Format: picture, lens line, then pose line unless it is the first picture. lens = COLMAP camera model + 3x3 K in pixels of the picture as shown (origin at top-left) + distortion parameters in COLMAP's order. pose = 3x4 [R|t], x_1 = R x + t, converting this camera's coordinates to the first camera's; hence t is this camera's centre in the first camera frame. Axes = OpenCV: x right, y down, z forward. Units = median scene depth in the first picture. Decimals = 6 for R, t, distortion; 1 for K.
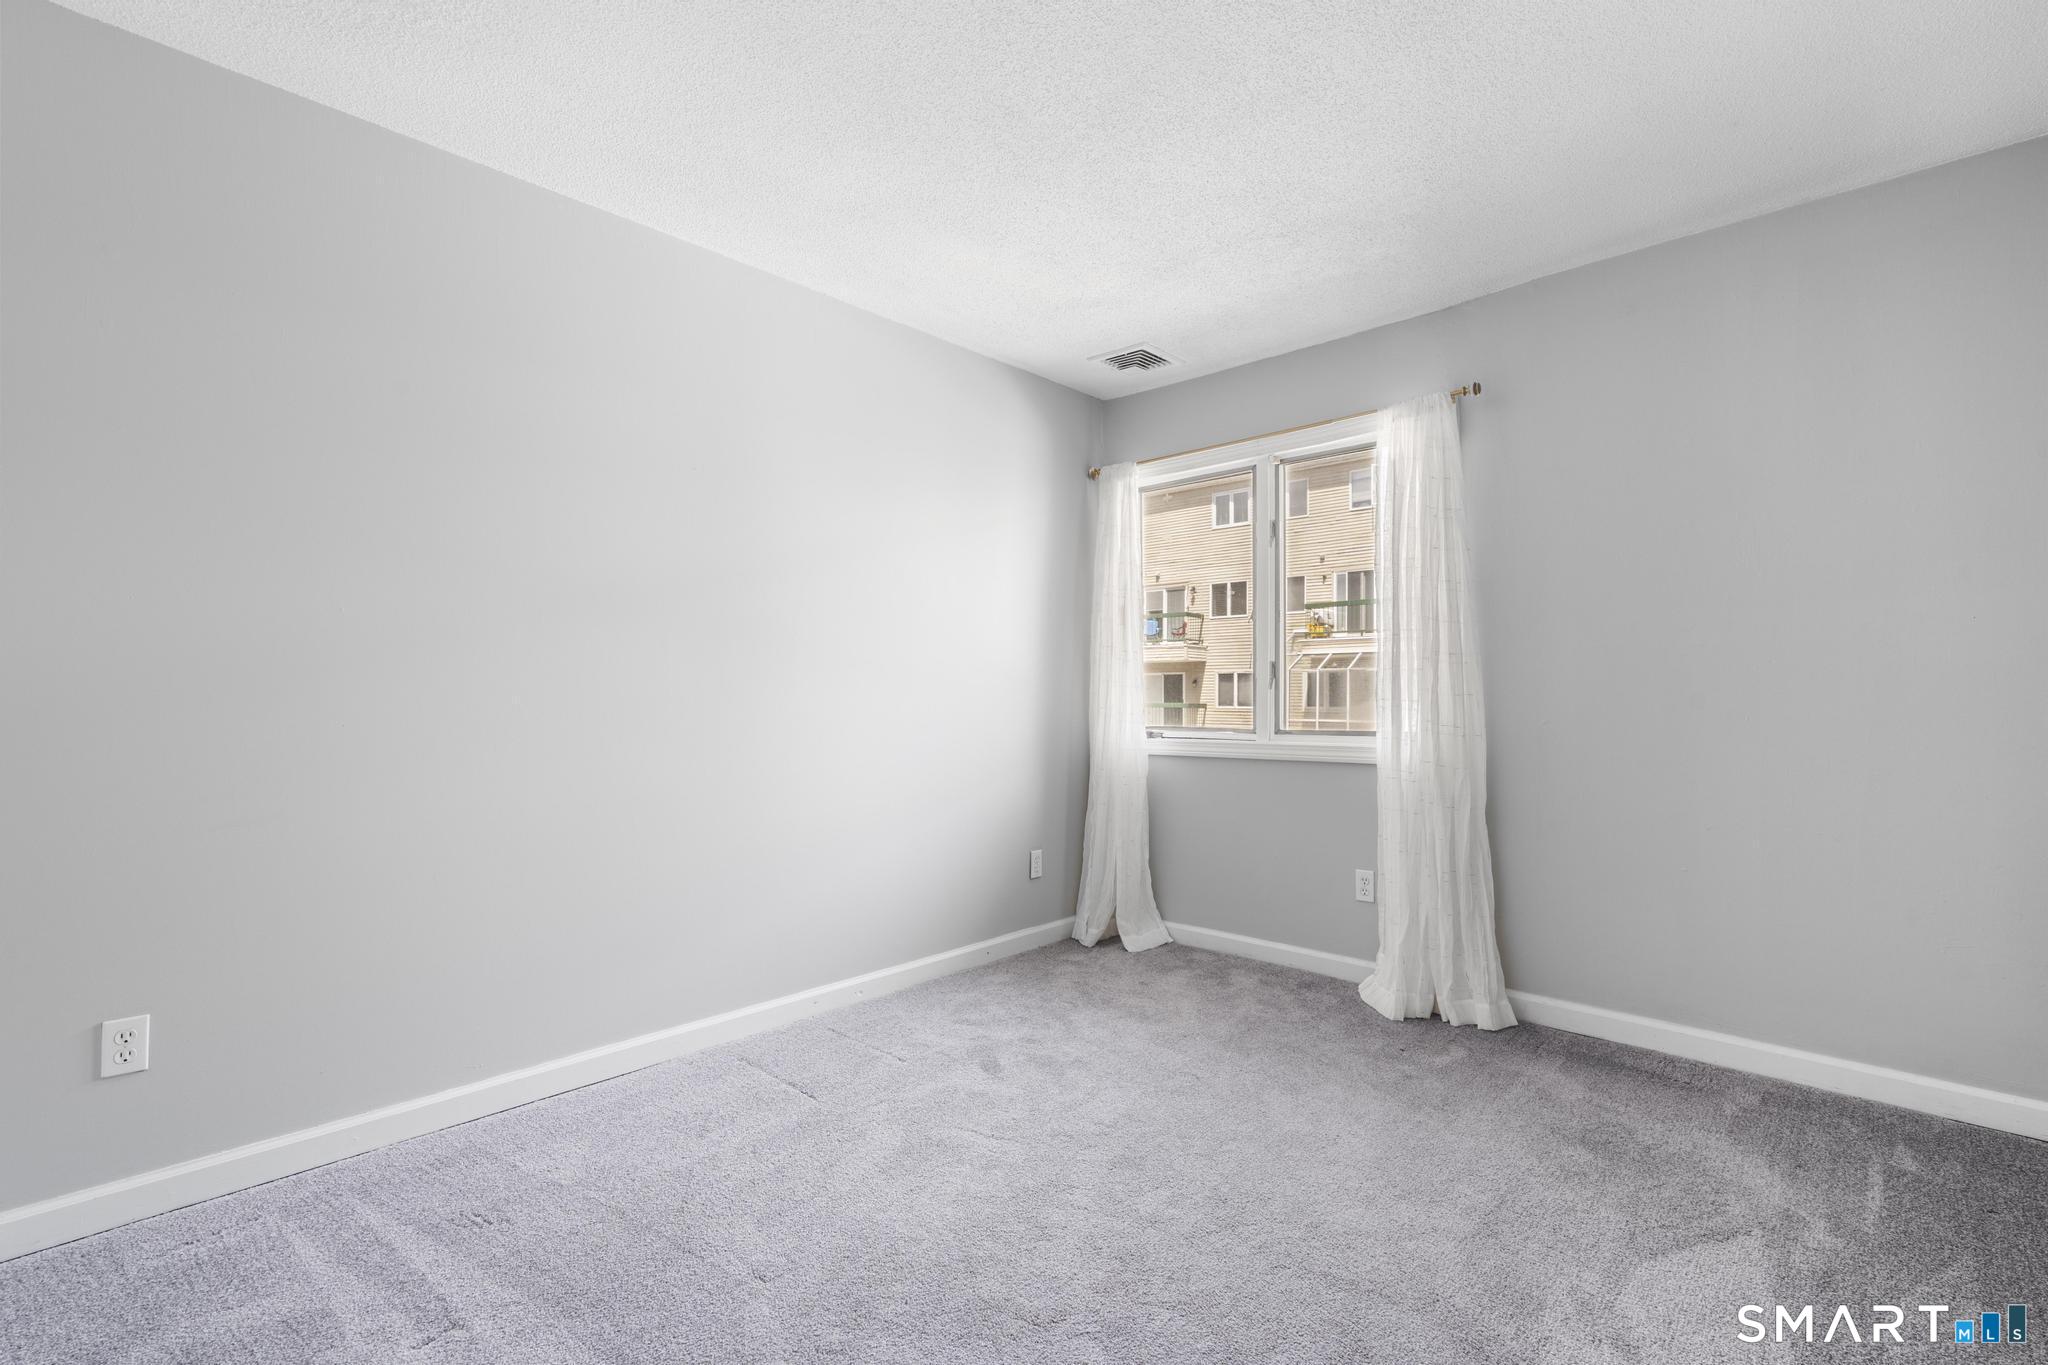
lens RADIAL K [[915.3, 0, 1021.9], [0, 915.3, 696.5], [0, 0, 1]] dist [-0.007797, 0.003186]
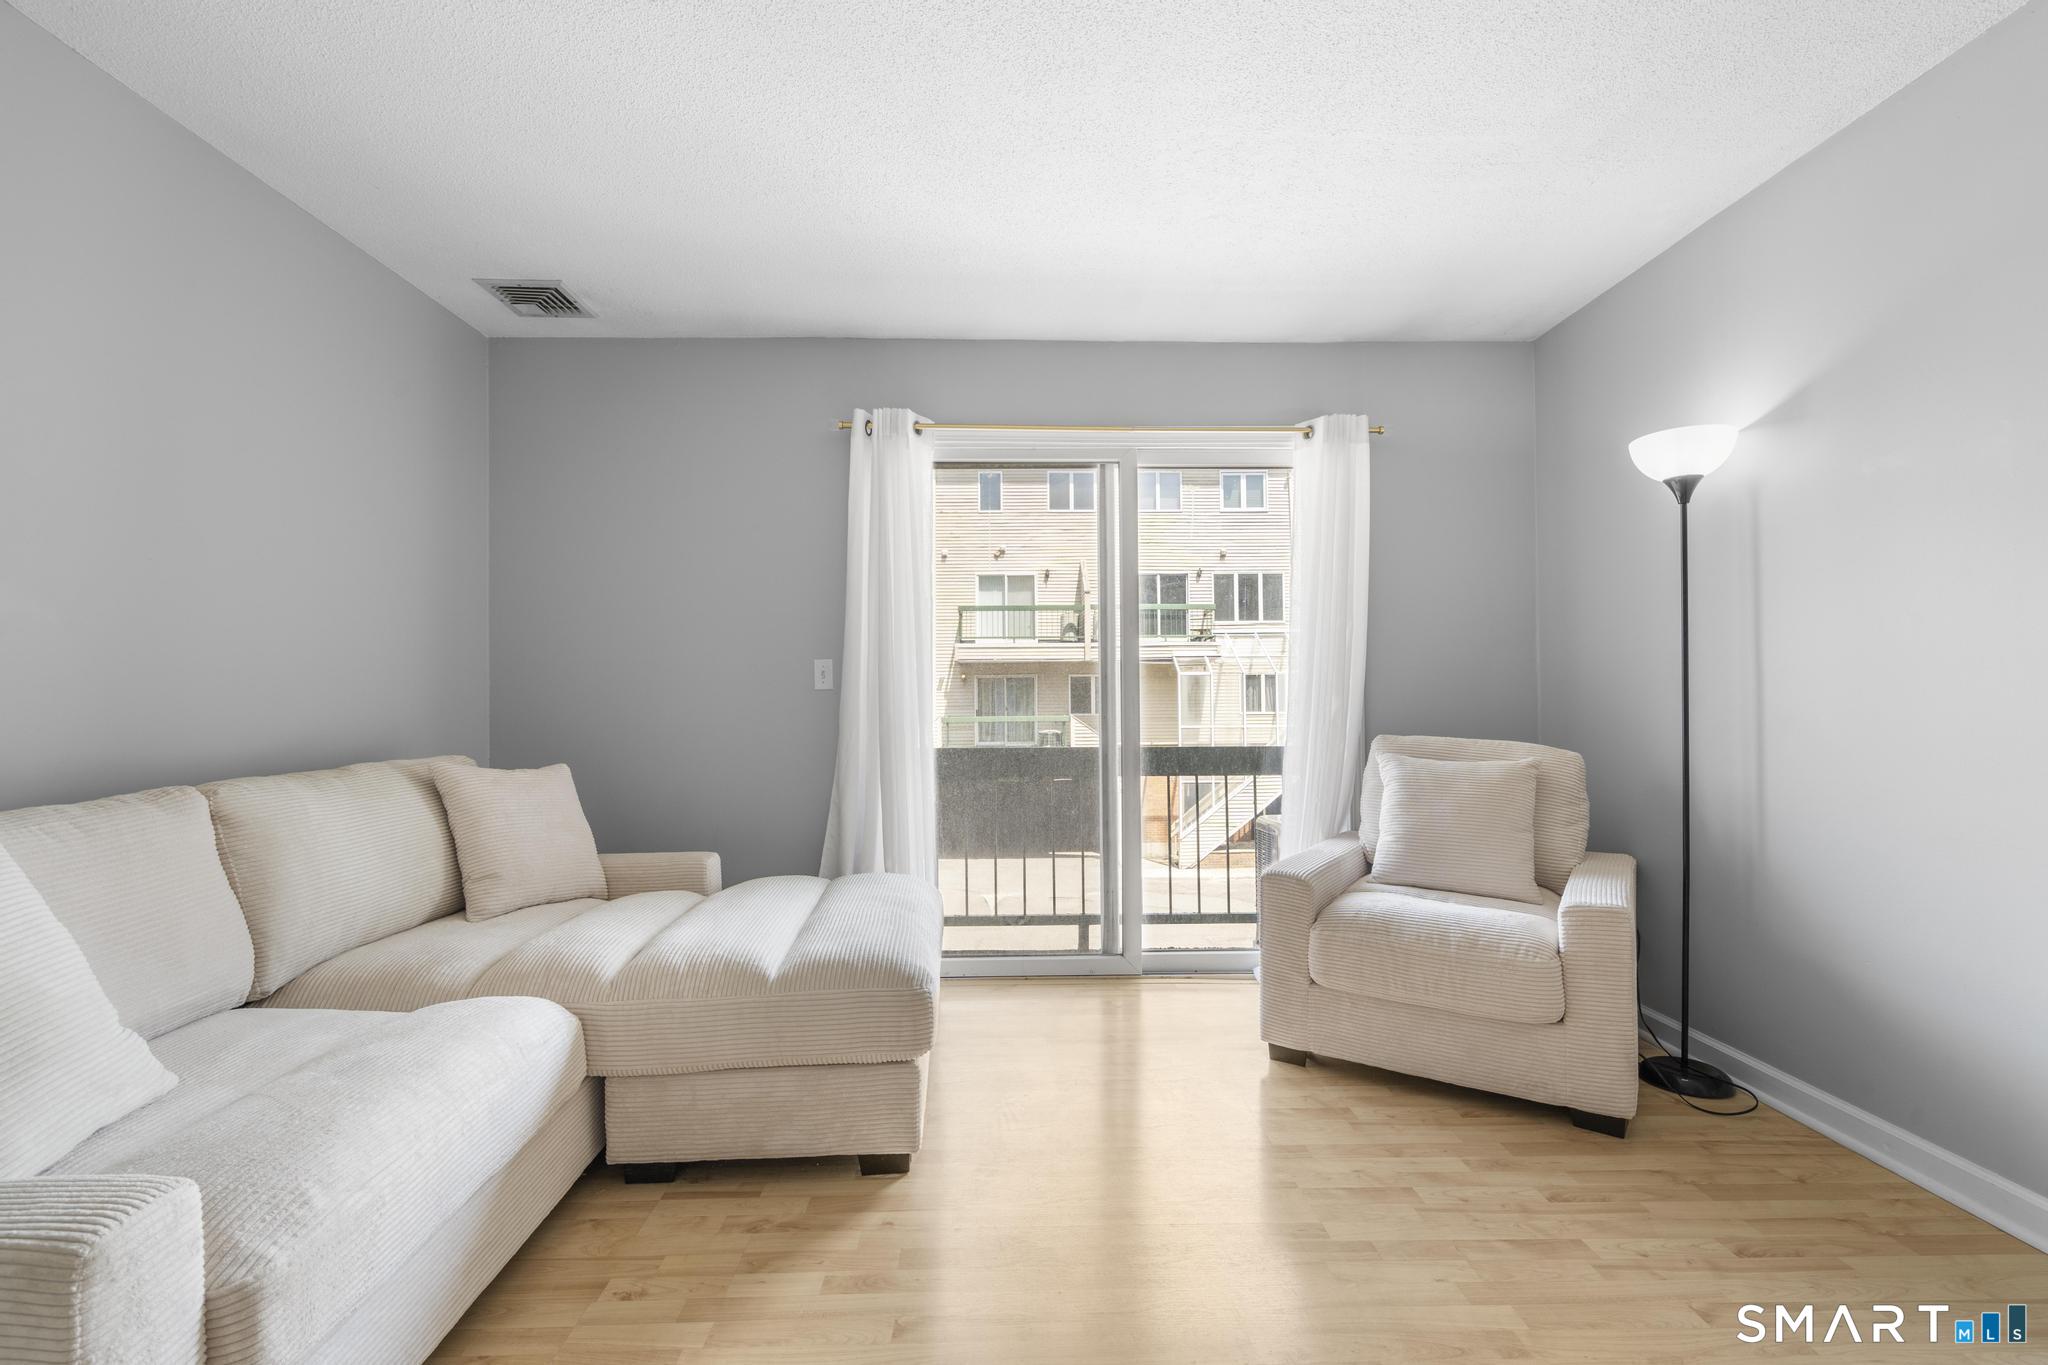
lens RADIAL K [[915.3, 0, 1021.9], [0, 915.3, 688.1], [0, 0, 1]] dist [-0.007797, 0.003186]
pose [[0.713289, 0.003732, 0.700860, -0.815335], [0.009138, 0.999851, -0.014624, -0.002920], [-0.700811, 0.016835, 0.713149, 0.747097]]
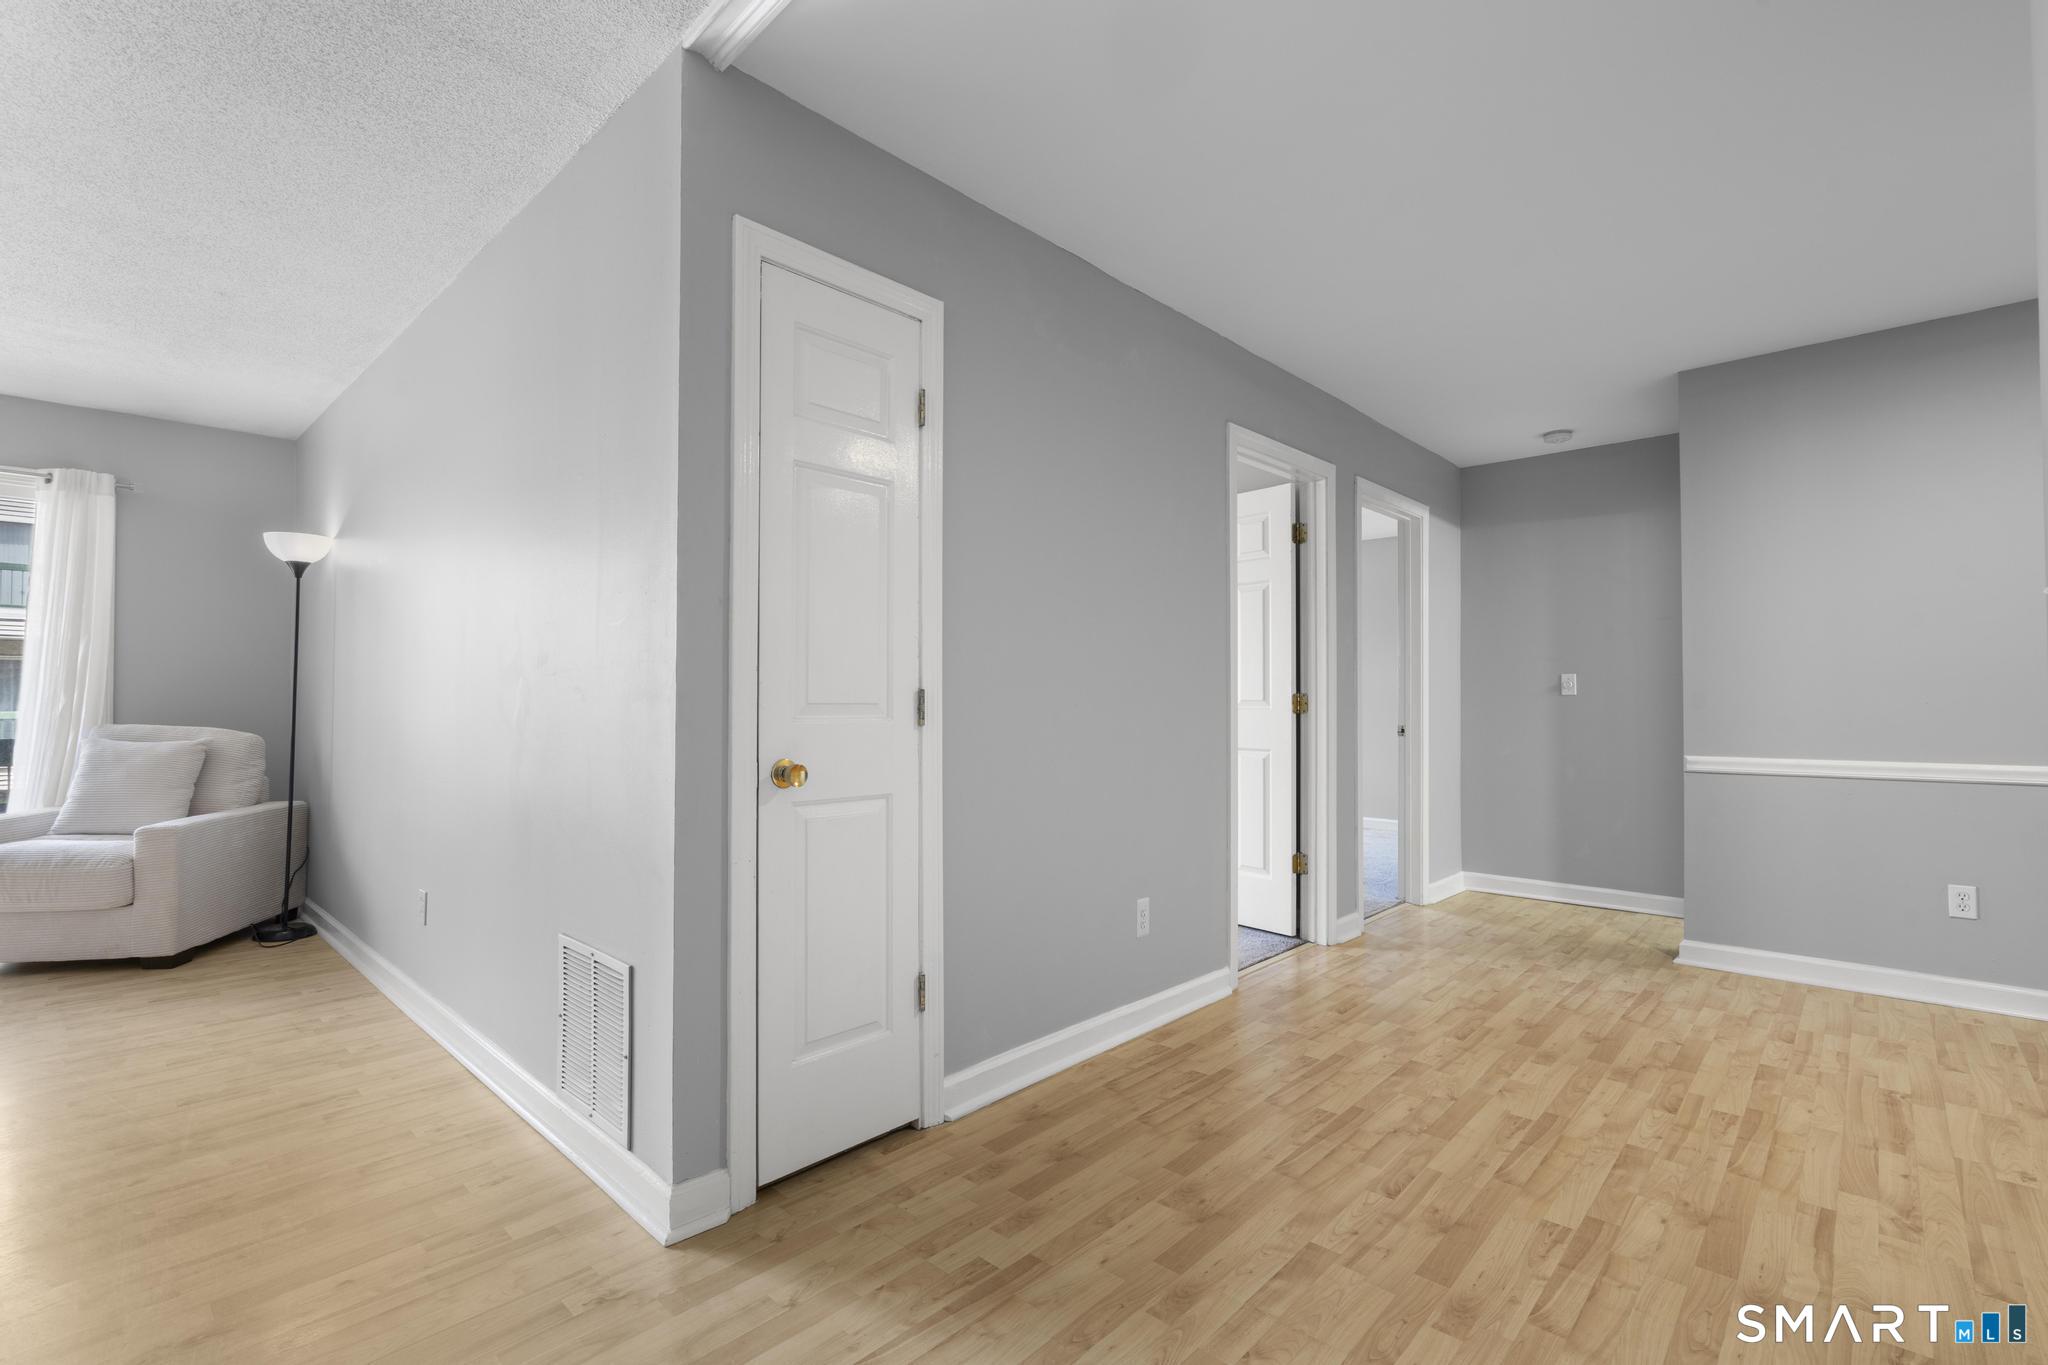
lens RADIAL K [[915.3, 0, 1023.7], [0, 915.3, 685.7], [0, 0, 1]] dist [-0.007797, 0.003186]
pose [[-0.006825, 0.016002, 0.999849, -1.044879], [-0.003725, 0.999865, -0.016028, -0.002024], [-0.999970, -0.003834, -0.006764, 0.131030]]
